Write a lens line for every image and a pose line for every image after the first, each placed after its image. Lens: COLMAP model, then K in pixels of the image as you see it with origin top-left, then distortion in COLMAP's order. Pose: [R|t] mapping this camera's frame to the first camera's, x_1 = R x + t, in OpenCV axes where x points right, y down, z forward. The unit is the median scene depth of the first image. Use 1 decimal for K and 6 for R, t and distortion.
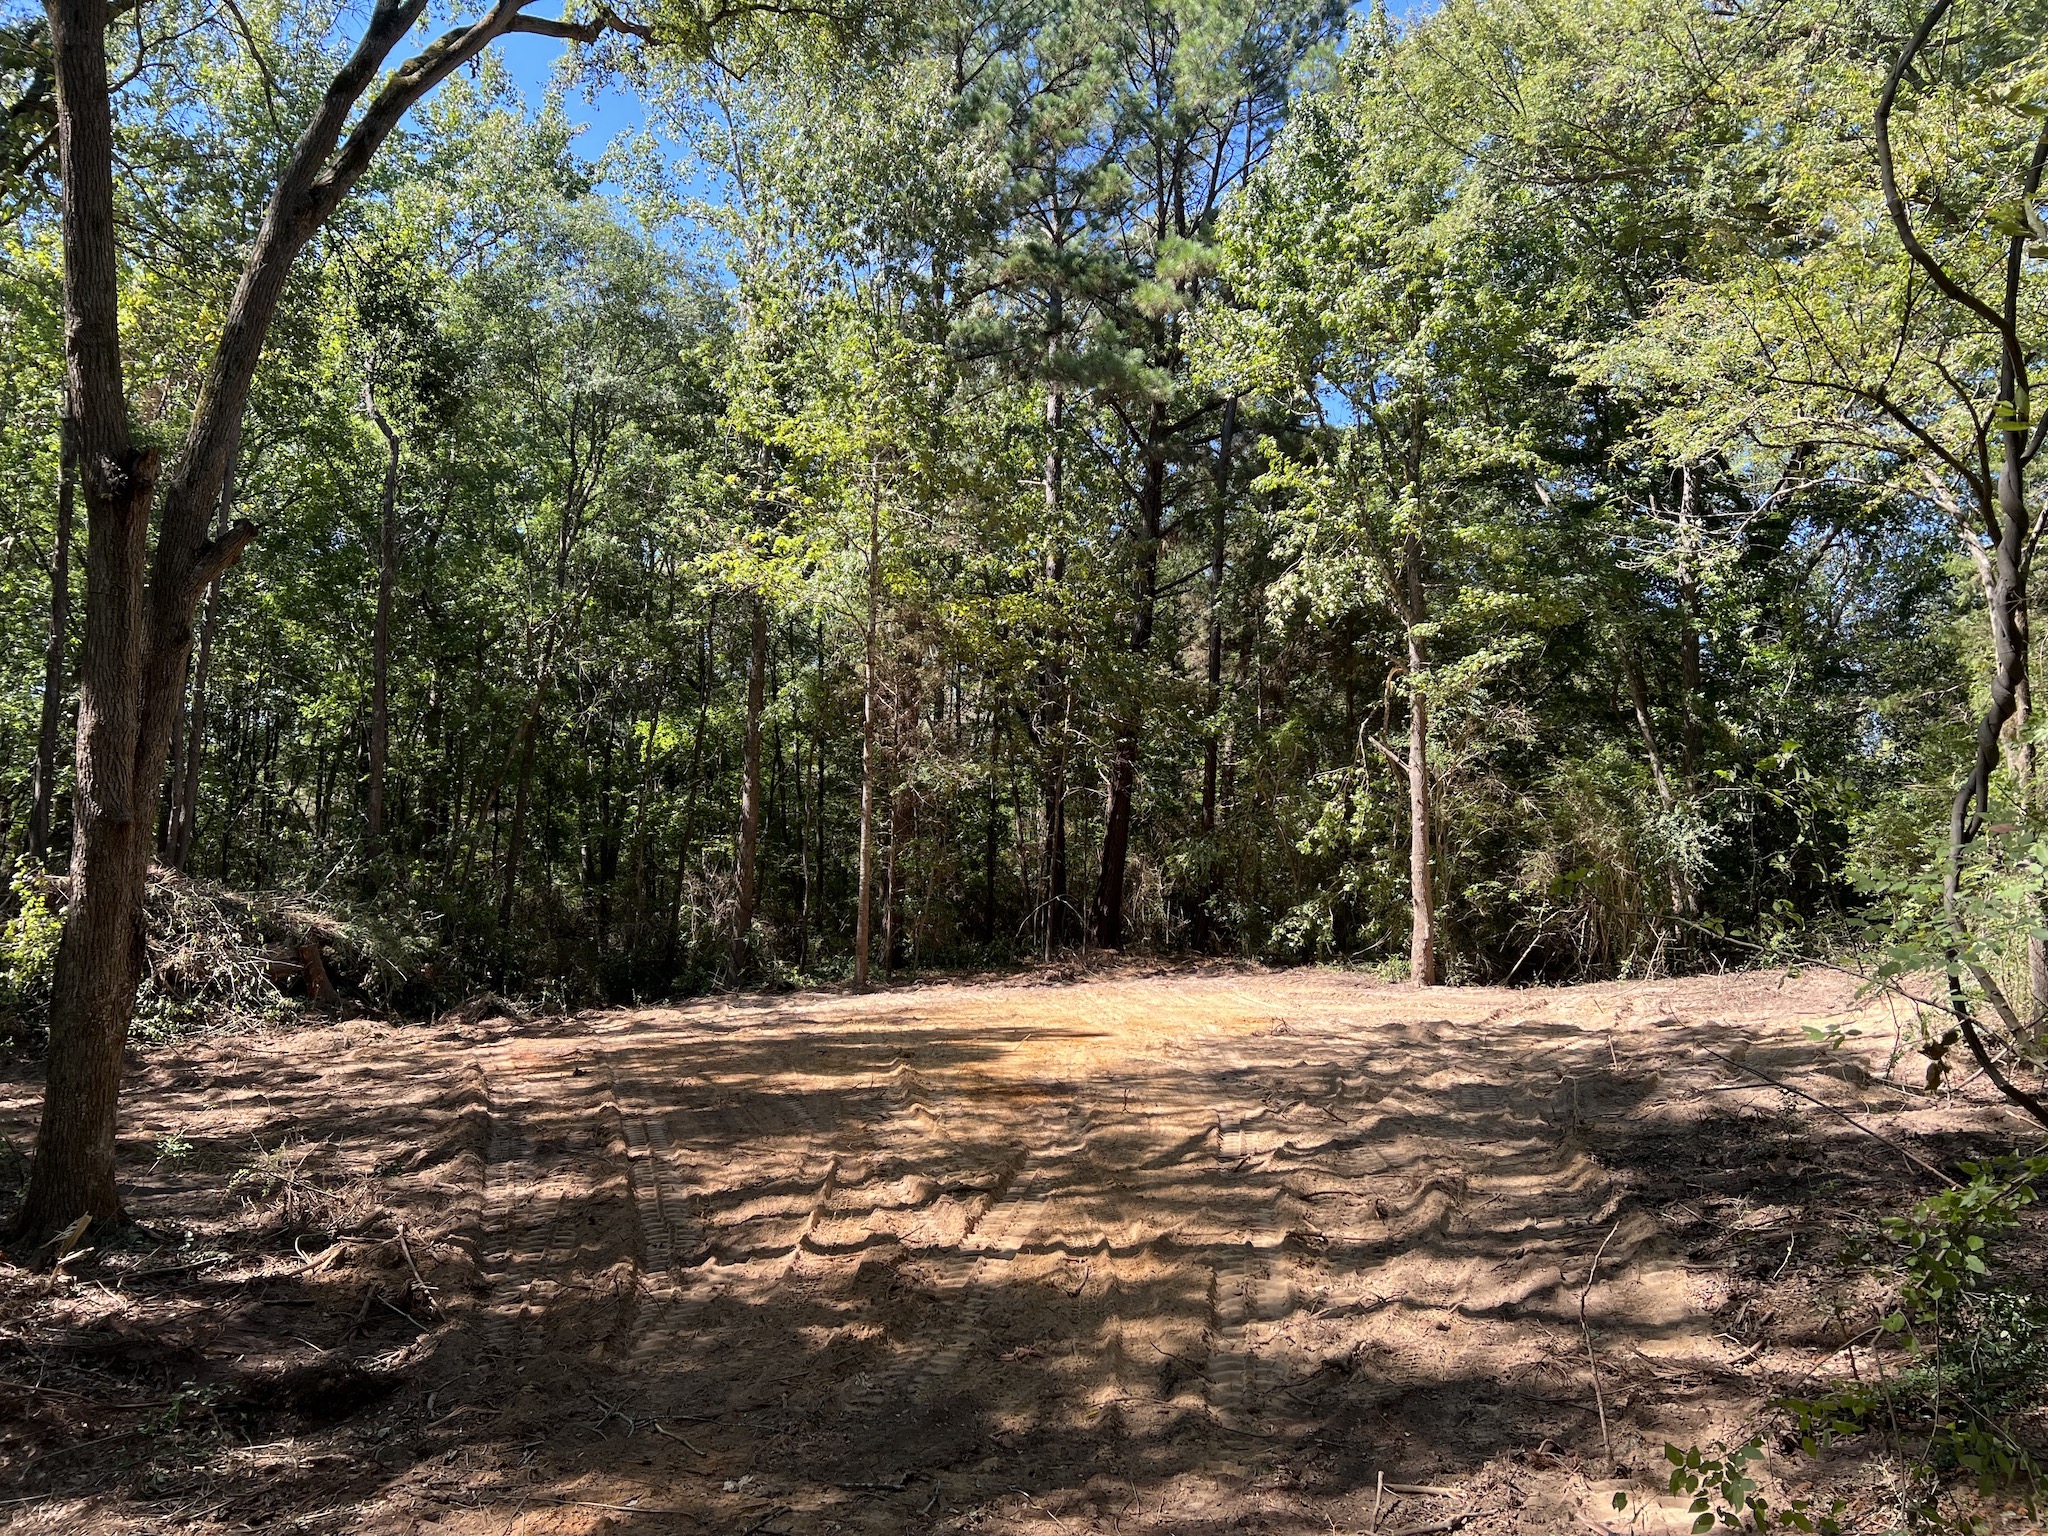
lens RADIAL K [[1566.4, 0, 1008.8], [0, 1566.4, 753.2], [0, 0, 1]] dist [0.068347, -0.037576]
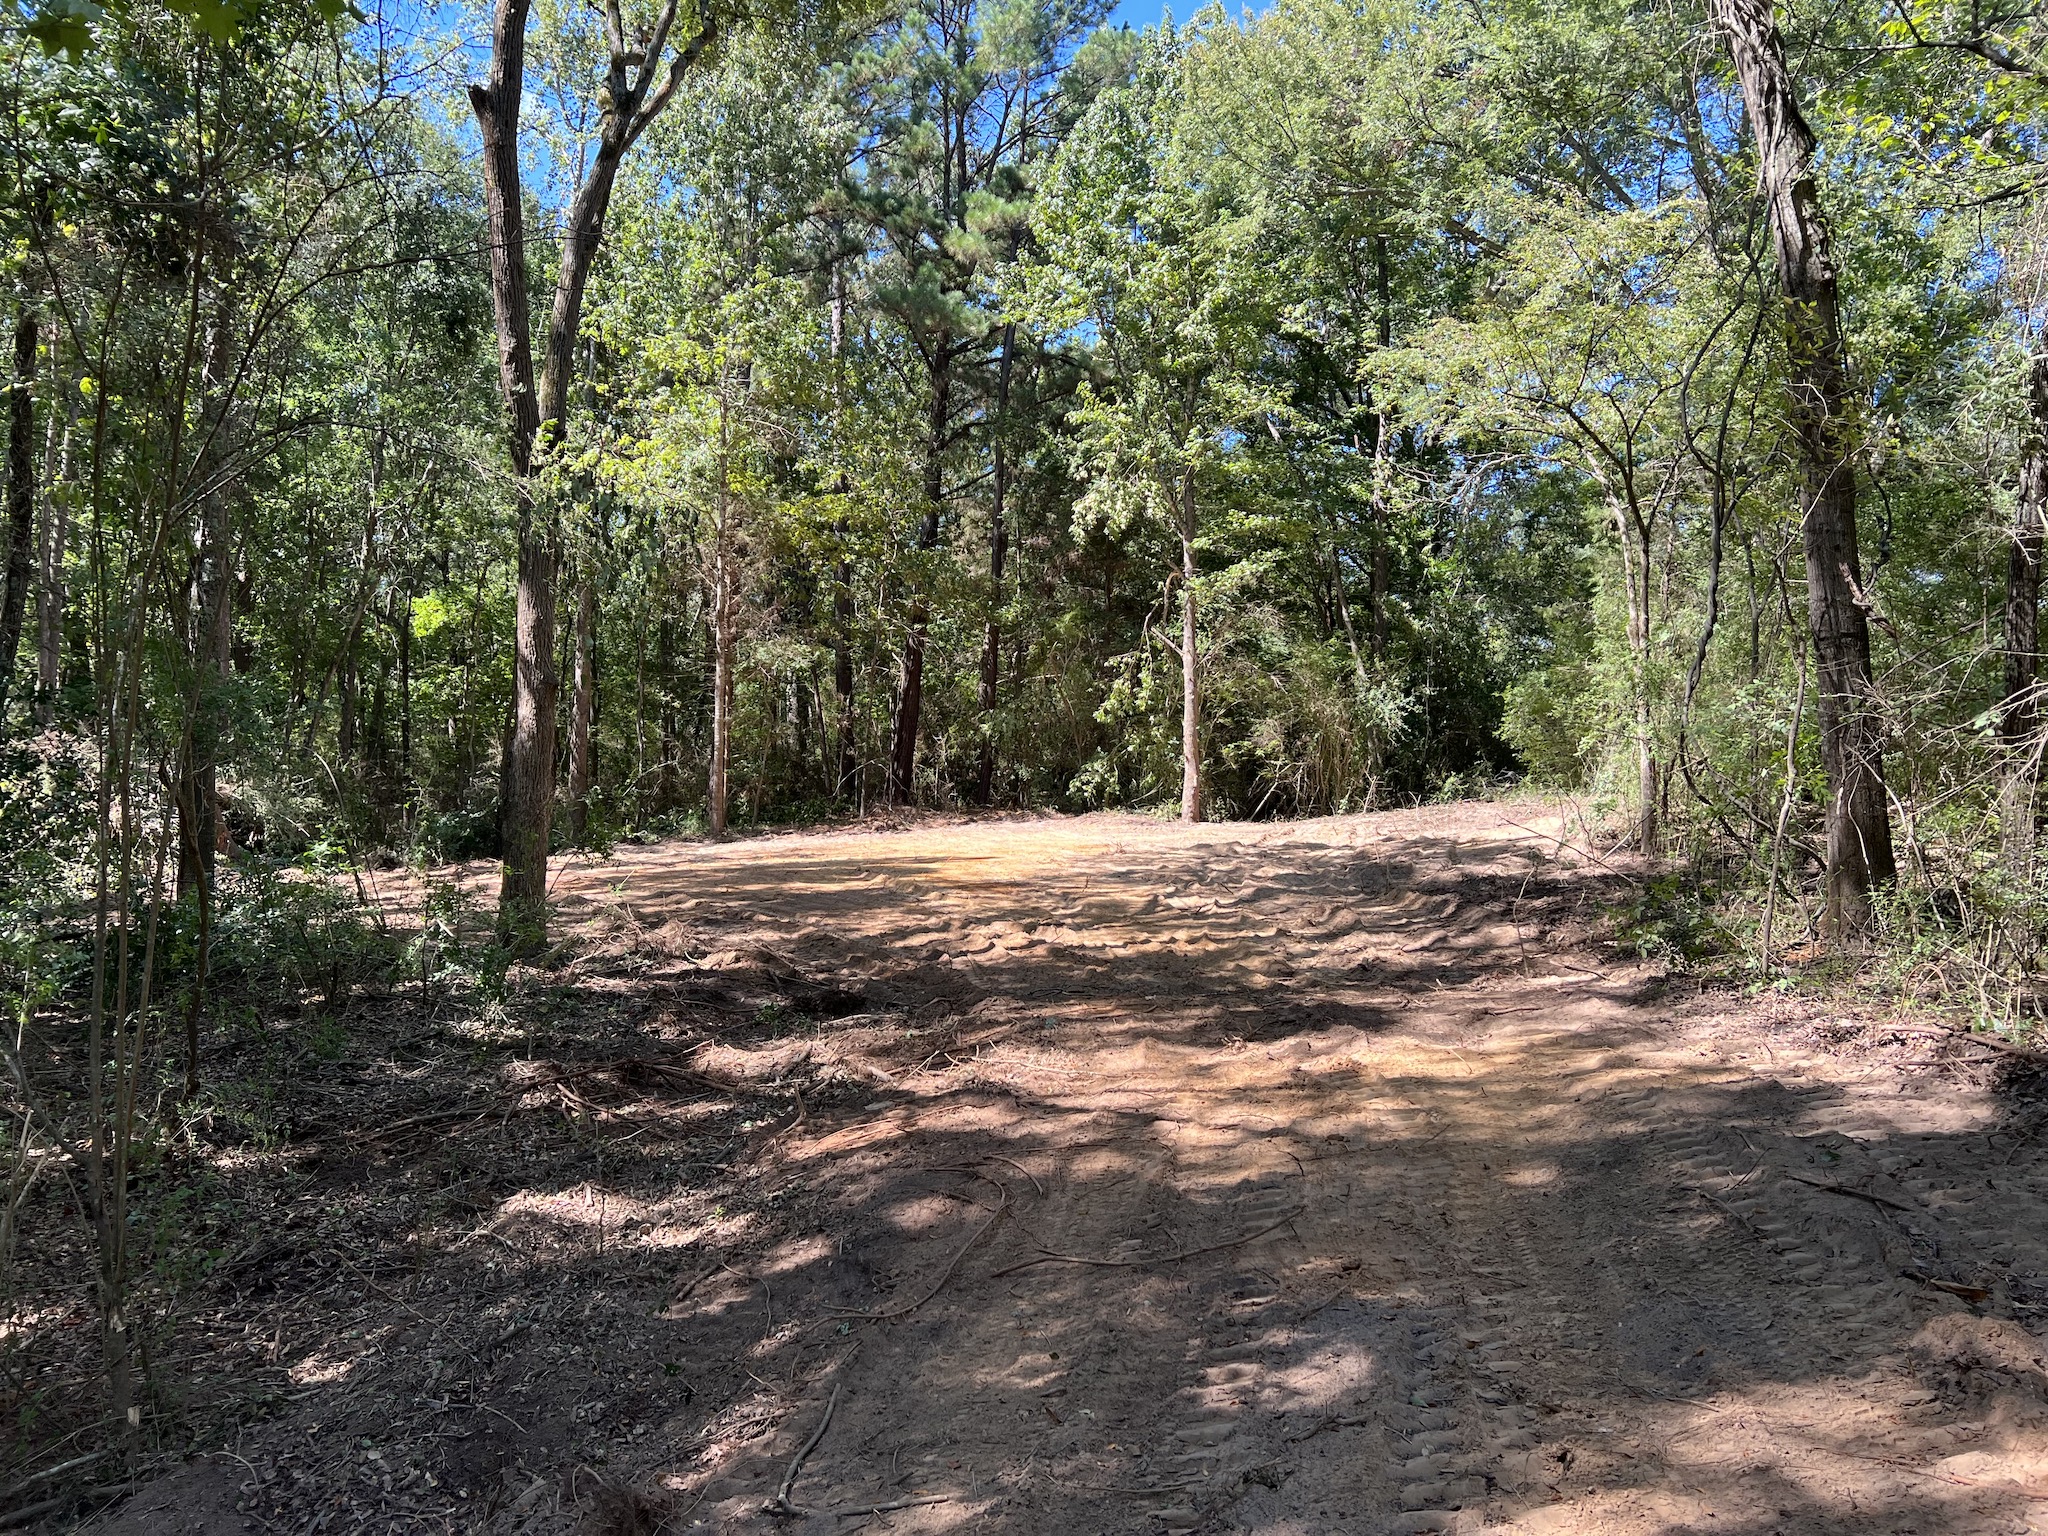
lens RADIAL K [[1566.4, 0, 984.7], [0, 1566.4, 759.8], [0, 0, 1]] dist [0.068347, -0.037576]
pose [[0.976727, -0.006388, 0.214392, -0.169181], [-0.010933, 0.996774, 0.079507, -0.003227], [-0.214208, -0.080001, 0.973506, -0.194037]]
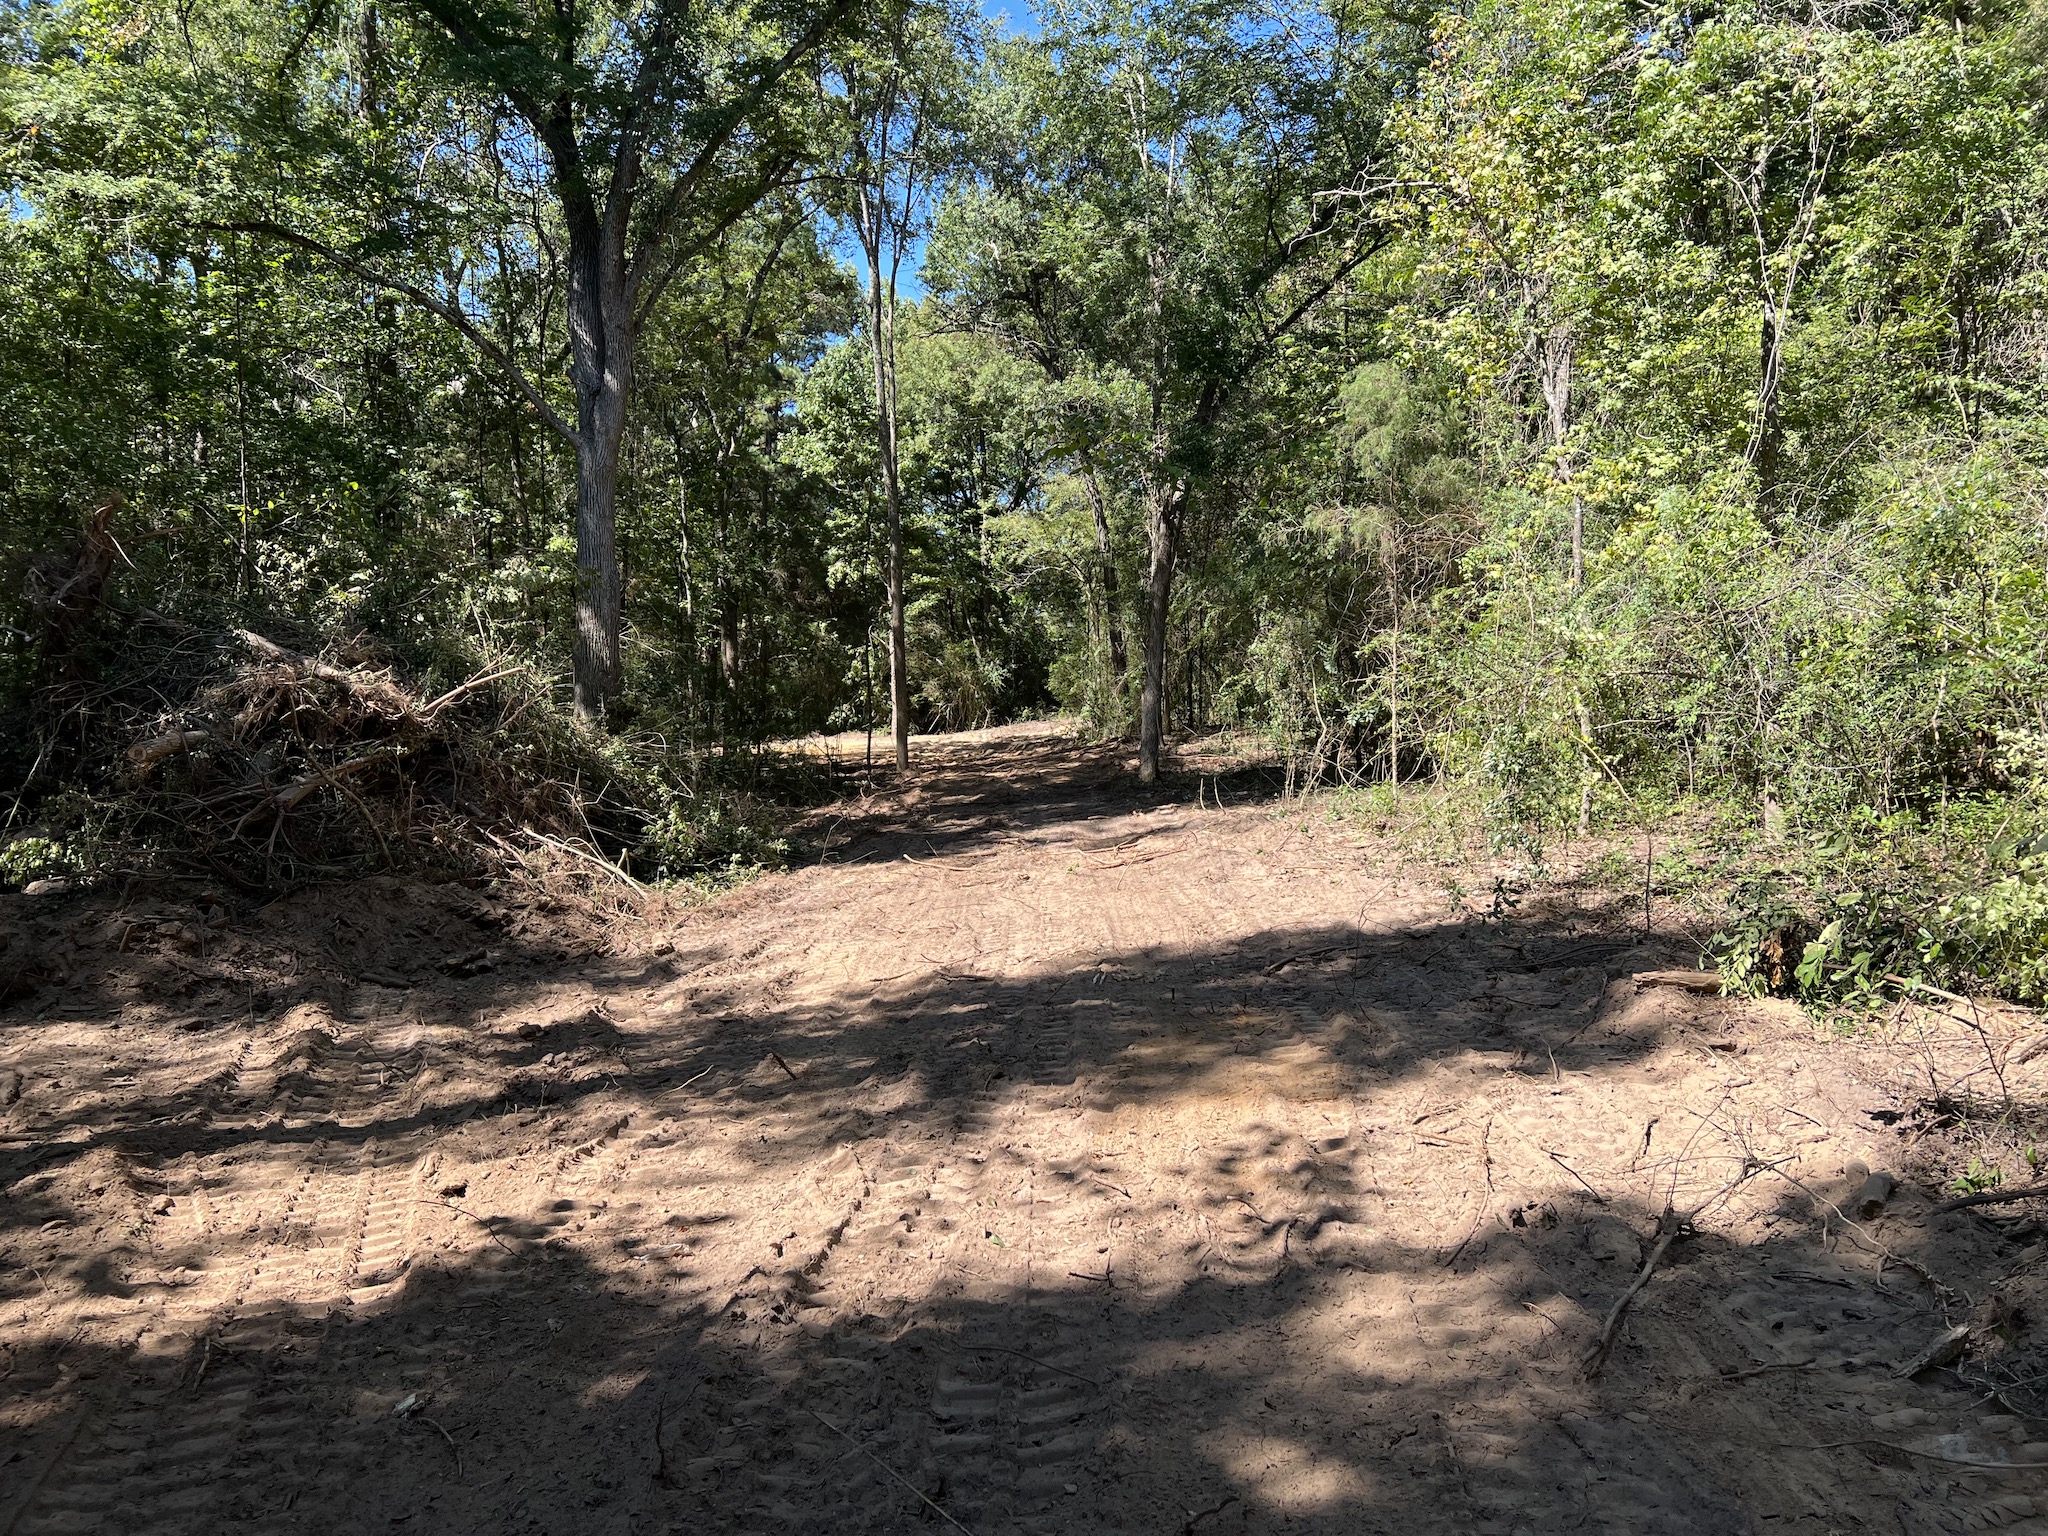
lens RADIAL K [[1566.4, 0, 1027.2], [0, 1566.4, 771.7], [0, 0, 1]] dist [0.068347, -0.037576]
pose [[0.873653, -0.044907, 0.484473, -0.717899], [-0.010643, 0.993729, 0.111304, -0.068757], [-0.486434, -0.102397, 0.867696, -1.174759]]
